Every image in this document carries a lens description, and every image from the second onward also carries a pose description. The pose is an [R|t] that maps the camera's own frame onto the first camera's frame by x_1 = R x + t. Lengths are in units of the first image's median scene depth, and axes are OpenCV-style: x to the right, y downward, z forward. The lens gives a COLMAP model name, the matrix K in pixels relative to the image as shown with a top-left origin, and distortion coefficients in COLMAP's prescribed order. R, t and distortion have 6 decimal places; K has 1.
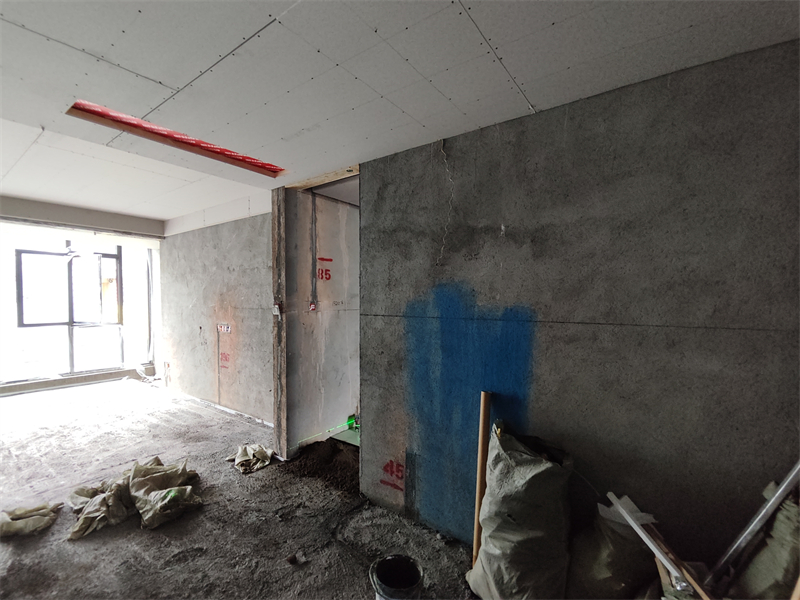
lens RADIAL K [[367.8, 0, 405.1], [0, 367.8, 311.9], [0, 0, 1]] dist [-0.008307, 0.011247]
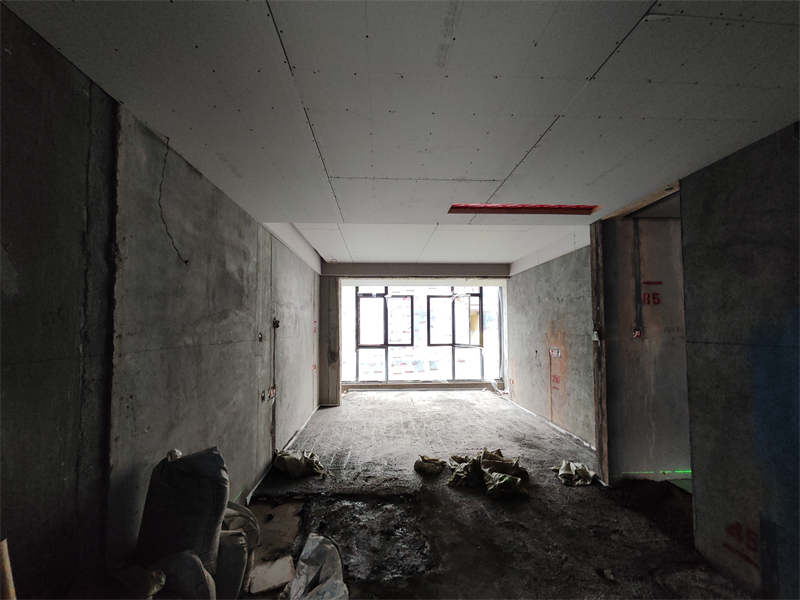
lens RADIAL K [[367.8, 0, 405.1], [0, 367.8, 311.9], [0, 0, 1]] dist [-0.008307, 0.011247]
pose [[0.641230, -0.039145, -0.766350, 0.107921], [-0.018643, 0.997608, -0.066557, 0.005969], [0.767122, 0.056966, 0.638967, -0.092491]]
